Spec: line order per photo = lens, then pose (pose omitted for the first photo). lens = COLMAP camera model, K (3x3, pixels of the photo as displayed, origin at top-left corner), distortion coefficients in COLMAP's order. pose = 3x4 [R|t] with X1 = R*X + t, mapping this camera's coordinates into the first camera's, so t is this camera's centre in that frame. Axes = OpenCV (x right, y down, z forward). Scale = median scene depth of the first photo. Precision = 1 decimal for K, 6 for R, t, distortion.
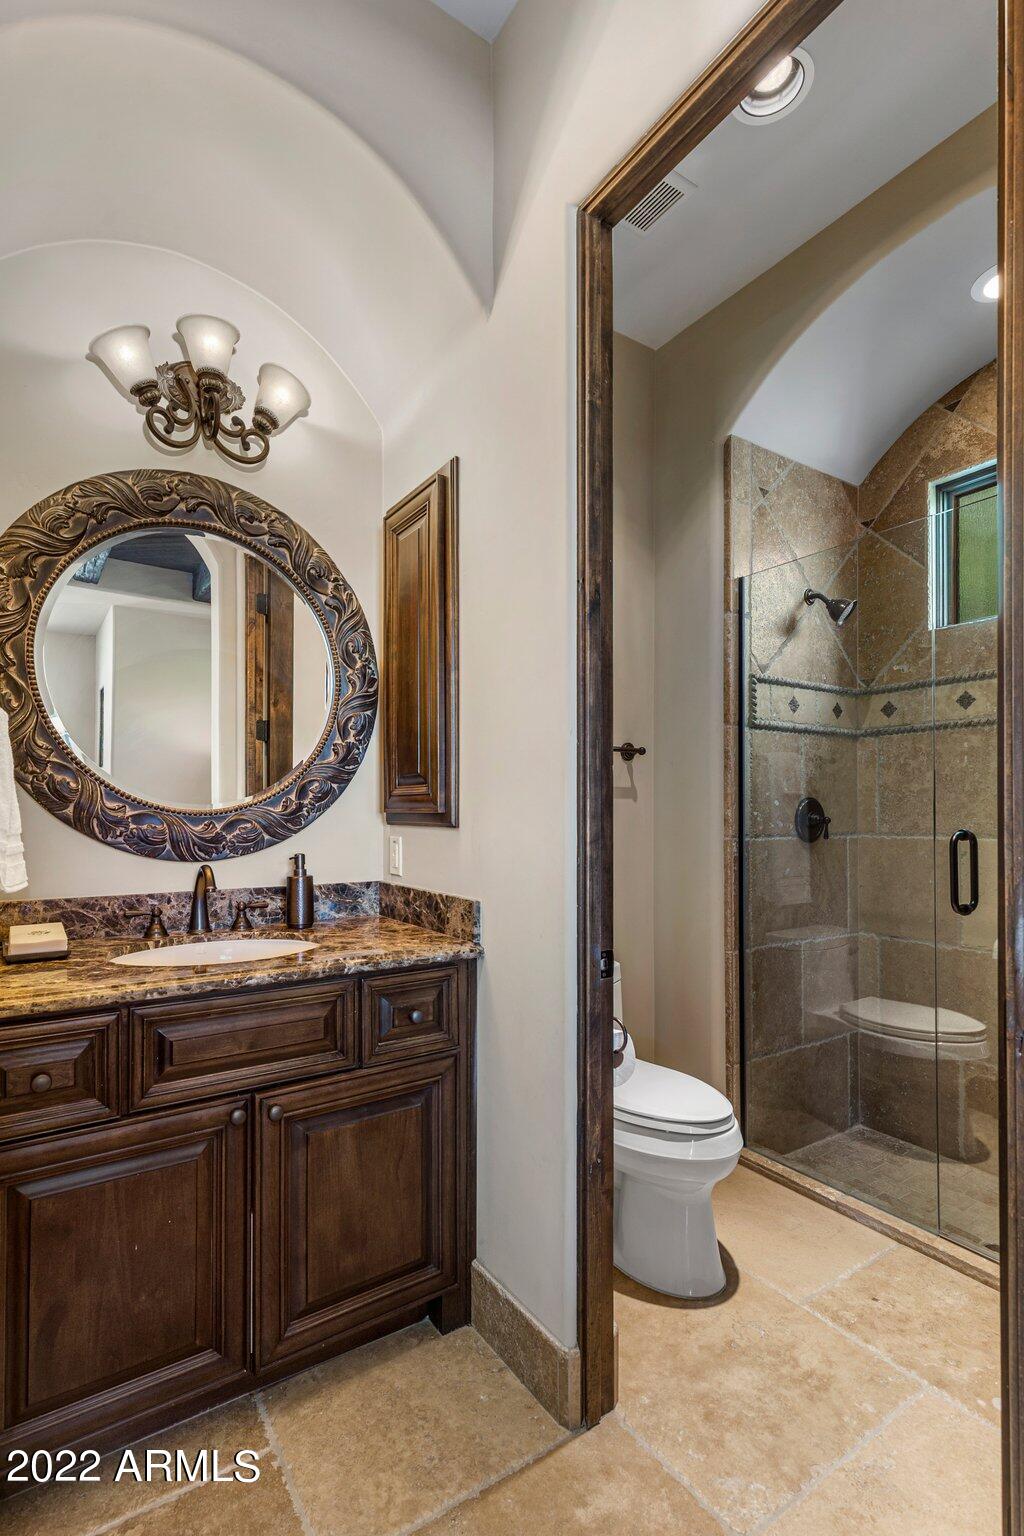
lens RADIAL K [[733.5, 0, 506.2], [0, 733.5, 808.8], [0, 0, 1]] dist [0.002363, 0.000579]
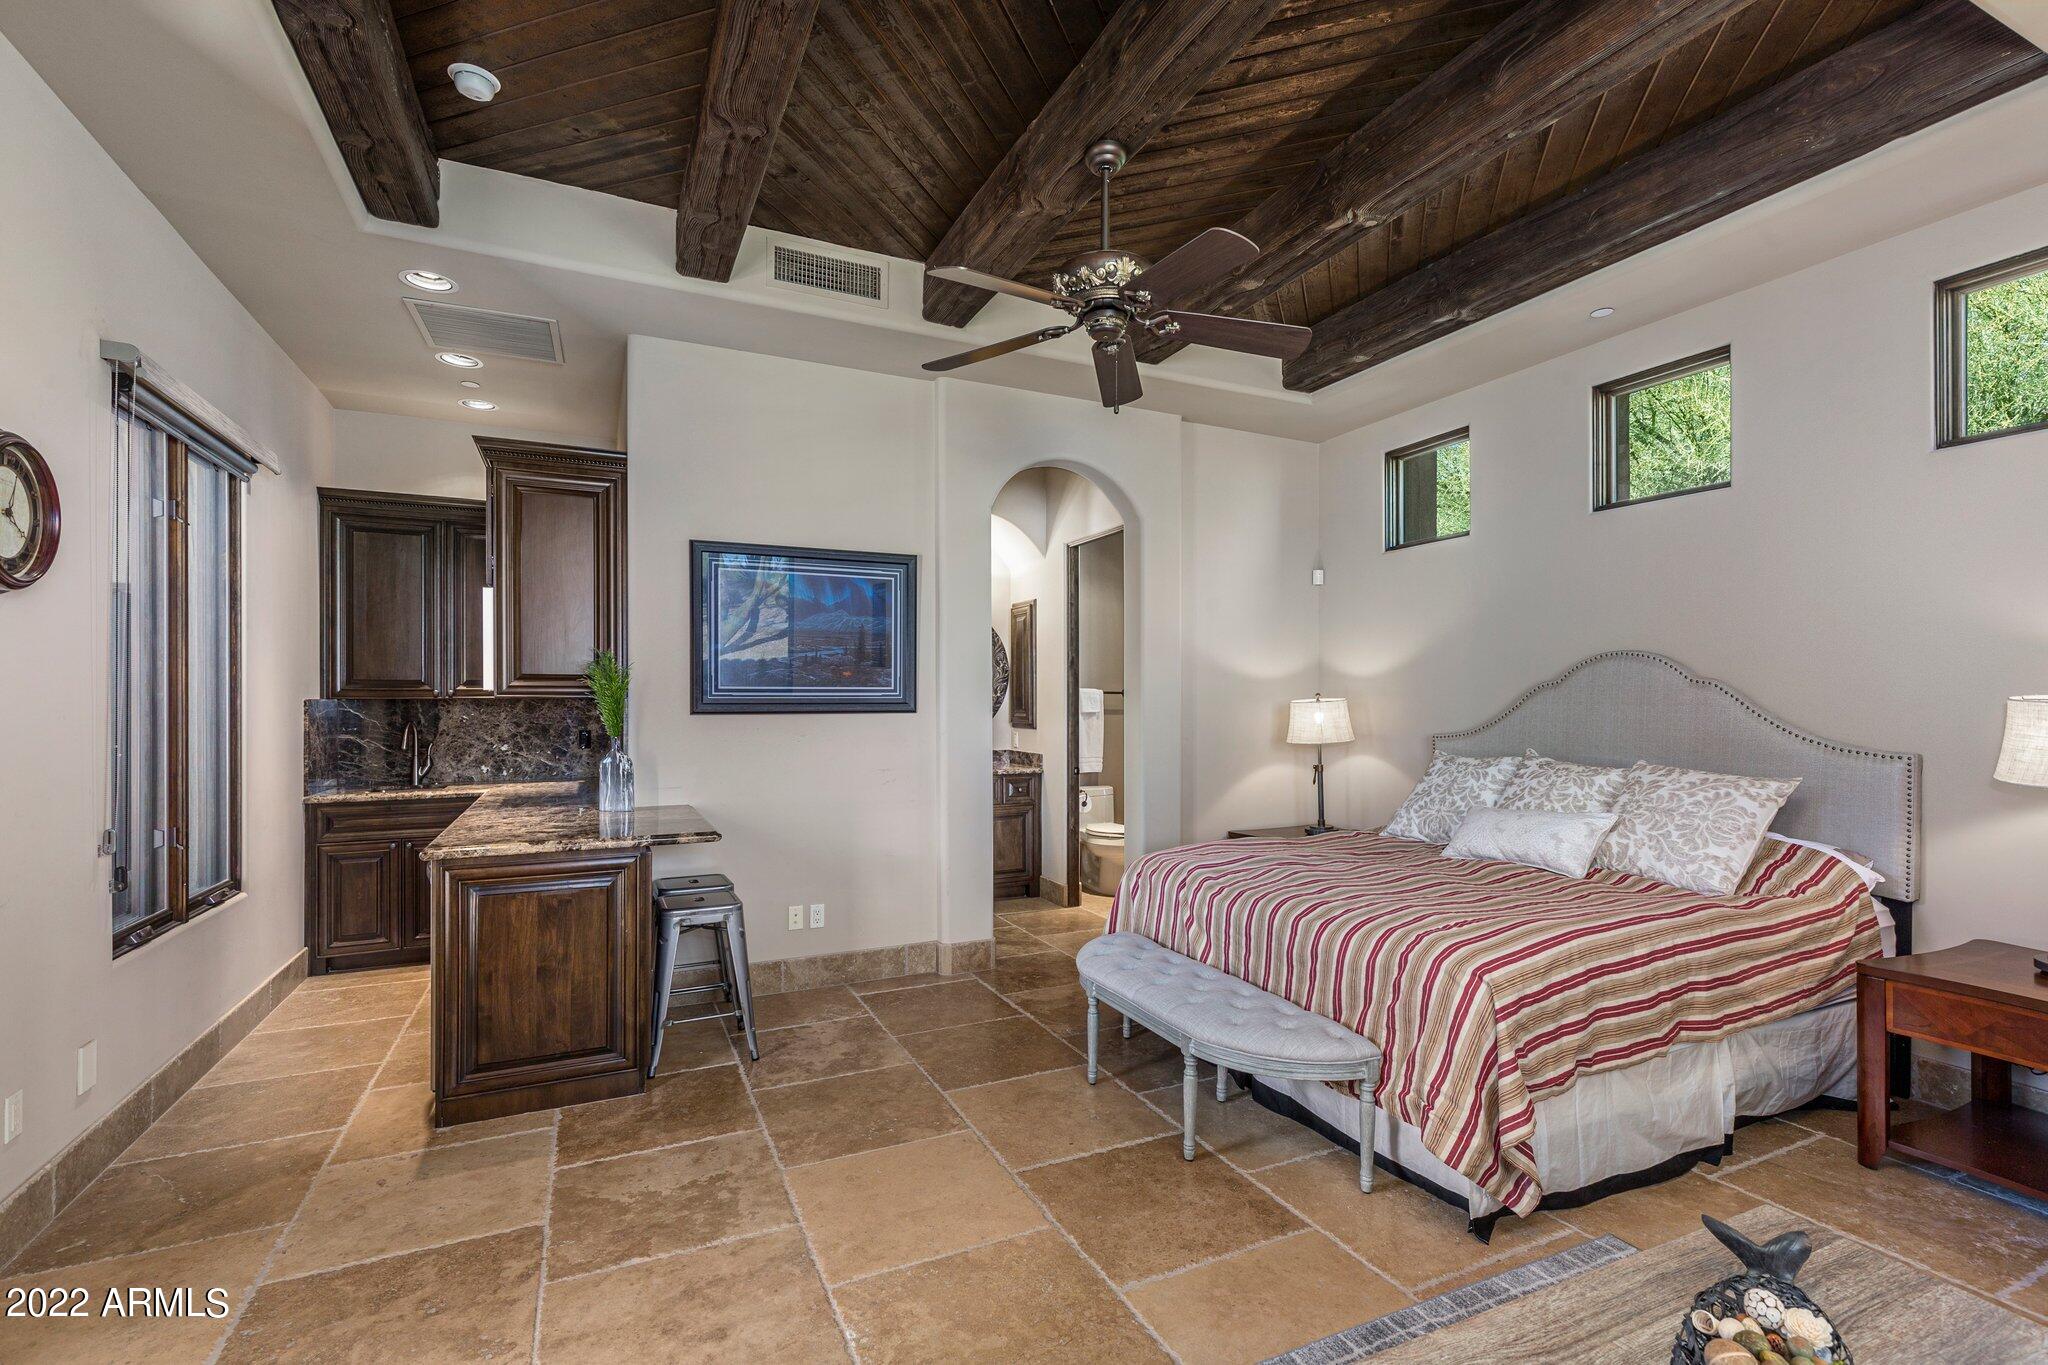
lens RADIAL K [[953.8, 0, 1066.4], [0, 953.8, 703.3], [0, 0, 1]] dist [0.003183, 0.000675]
pose [[0.992912, 0.001180, -0.118846, 0.475258], [-0.000830, 0.999995, 0.003000, -0.081972], [0.118849, -0.002880, 0.992908, -2.579061]]
